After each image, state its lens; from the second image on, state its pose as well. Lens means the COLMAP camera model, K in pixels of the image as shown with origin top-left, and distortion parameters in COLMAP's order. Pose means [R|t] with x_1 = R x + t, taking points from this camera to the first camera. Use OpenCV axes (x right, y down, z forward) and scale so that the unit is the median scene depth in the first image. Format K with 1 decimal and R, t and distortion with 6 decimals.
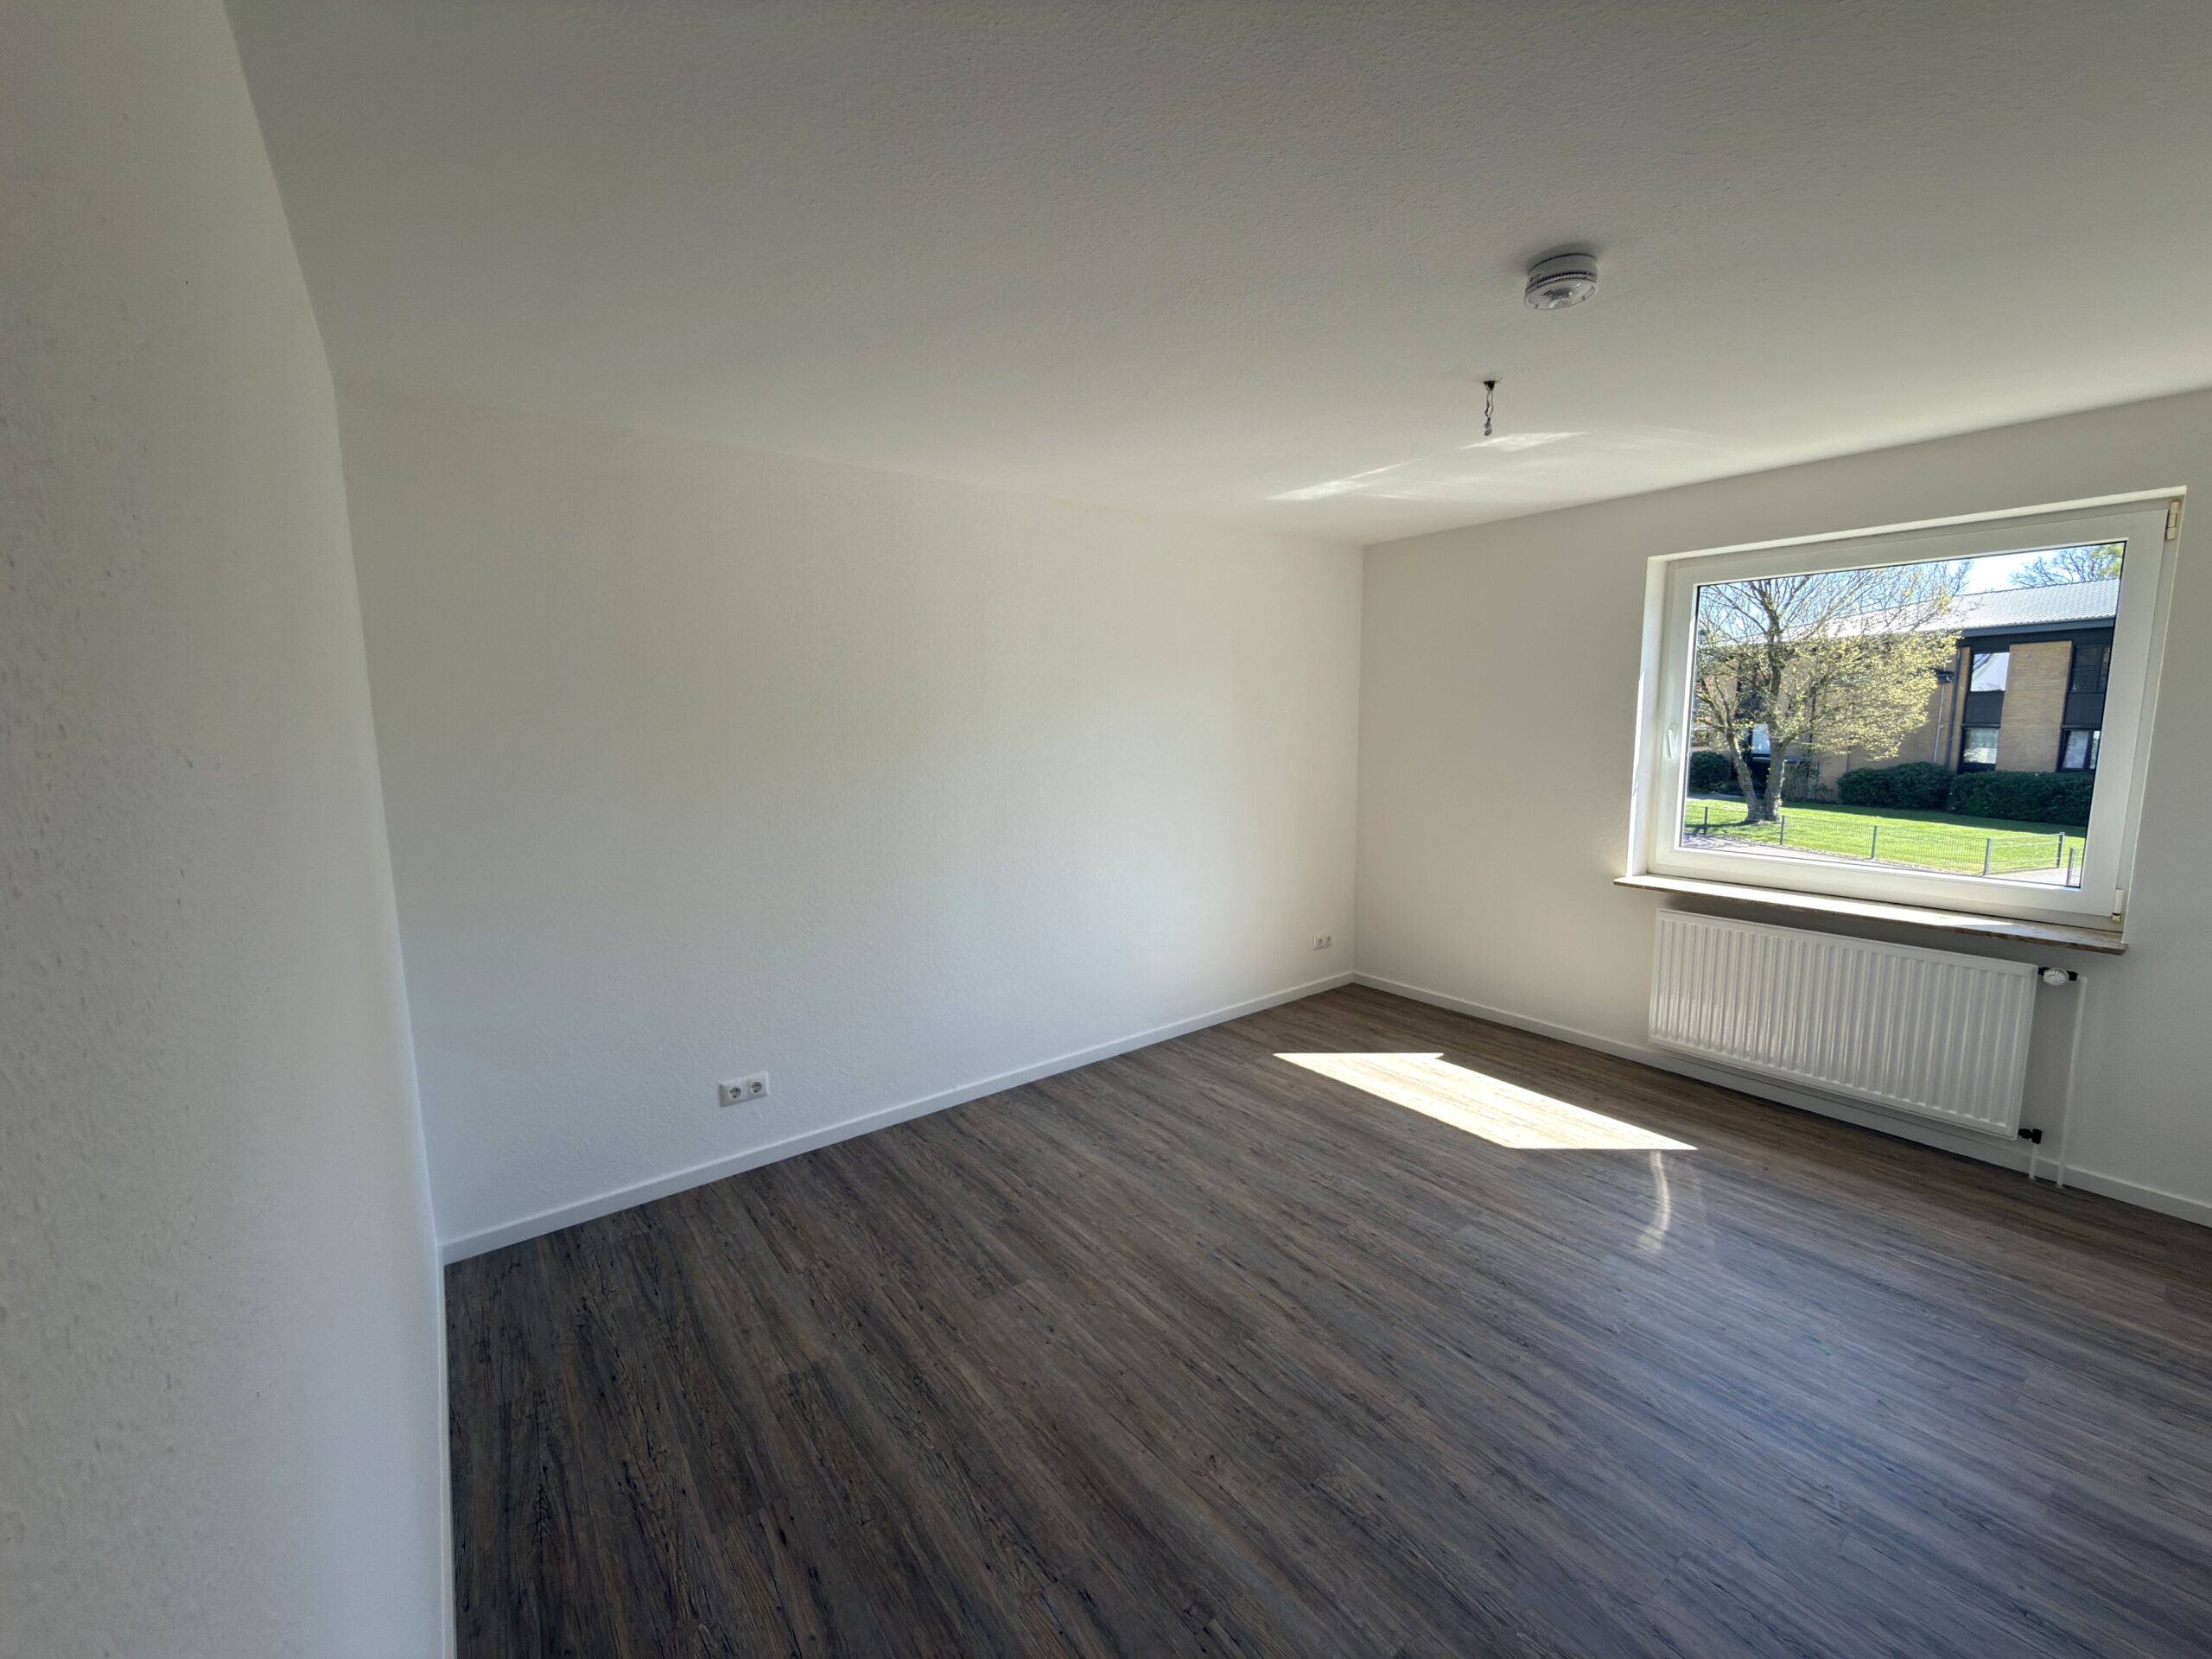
lens RADIAL K [[878.4, 0, 1104.4], [0, 878.4, 819.1], [0, 0, 1]] dist [0.000266, 0.000017]
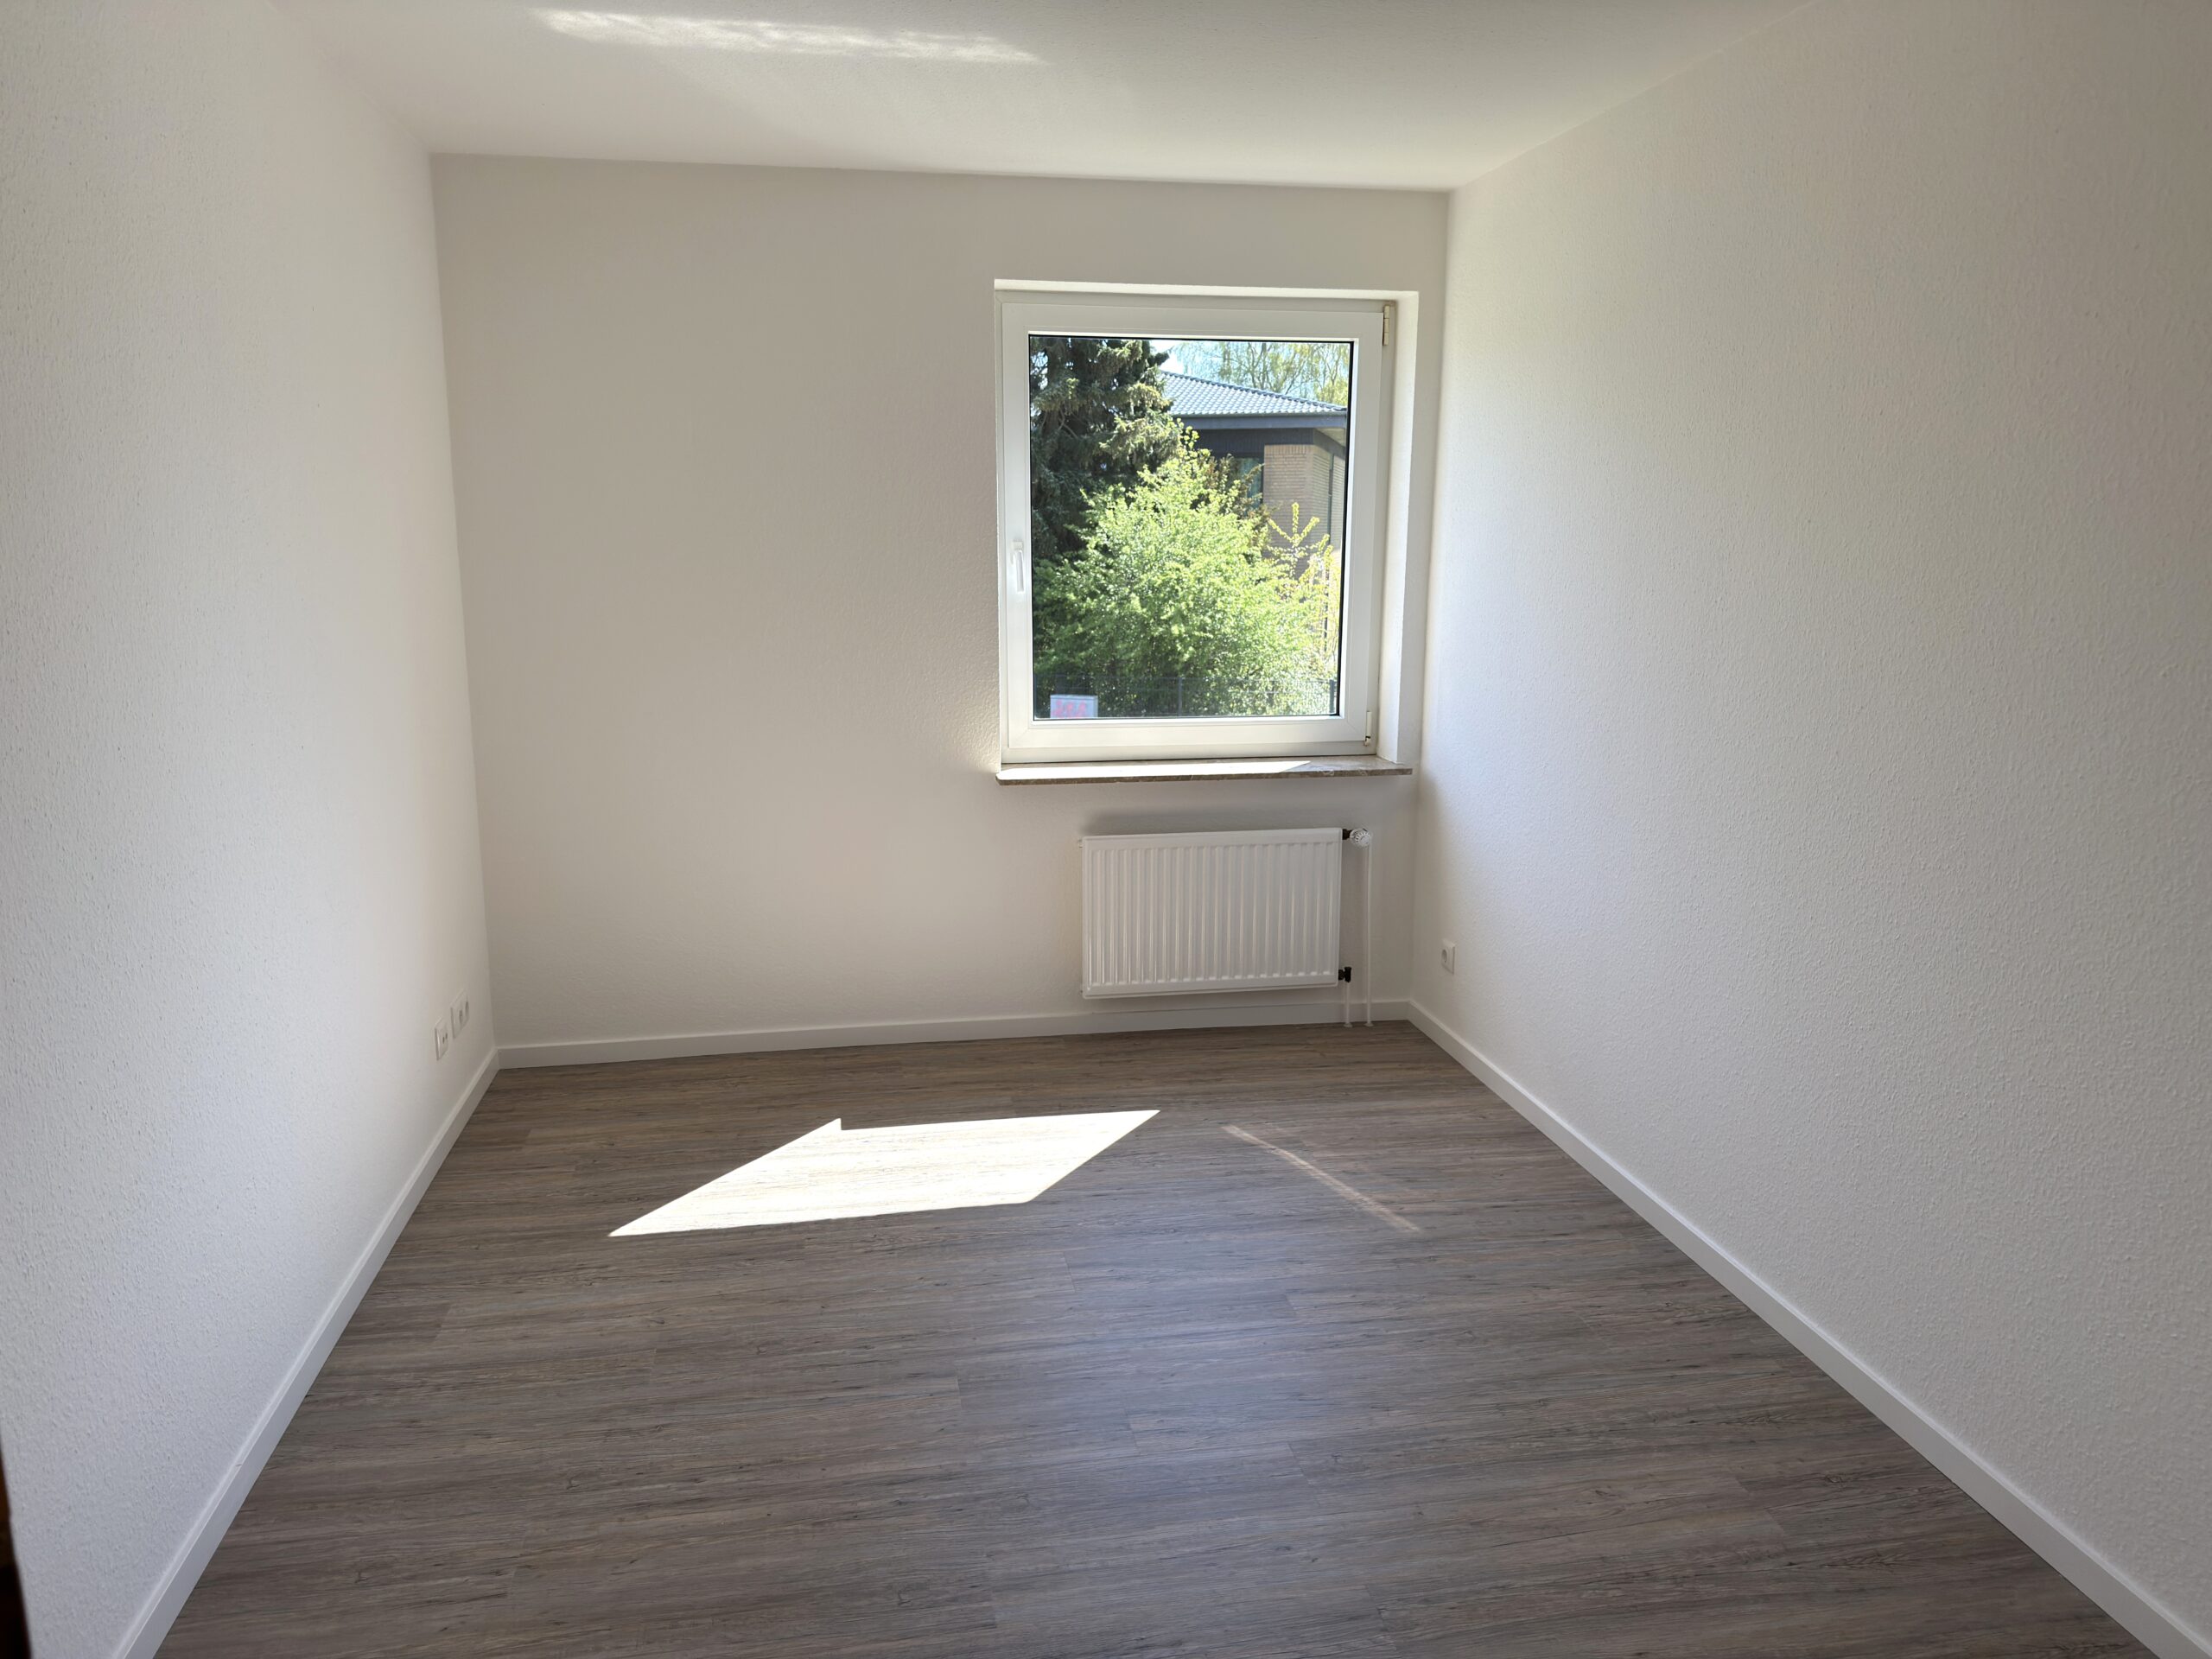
lens RADIAL K [[1553.6, 0, 1103.5], [0, 1553.6, 840.8], [0, 0, 1]] dist [0.012096, 0.002094]
pose [[0.450124, -0.166208, 0.877361, -0.419528], [0.102017, 0.985664, 0.134386, -0.031772], [-0.887119, 0.029016, 0.460627, 0.387317]]
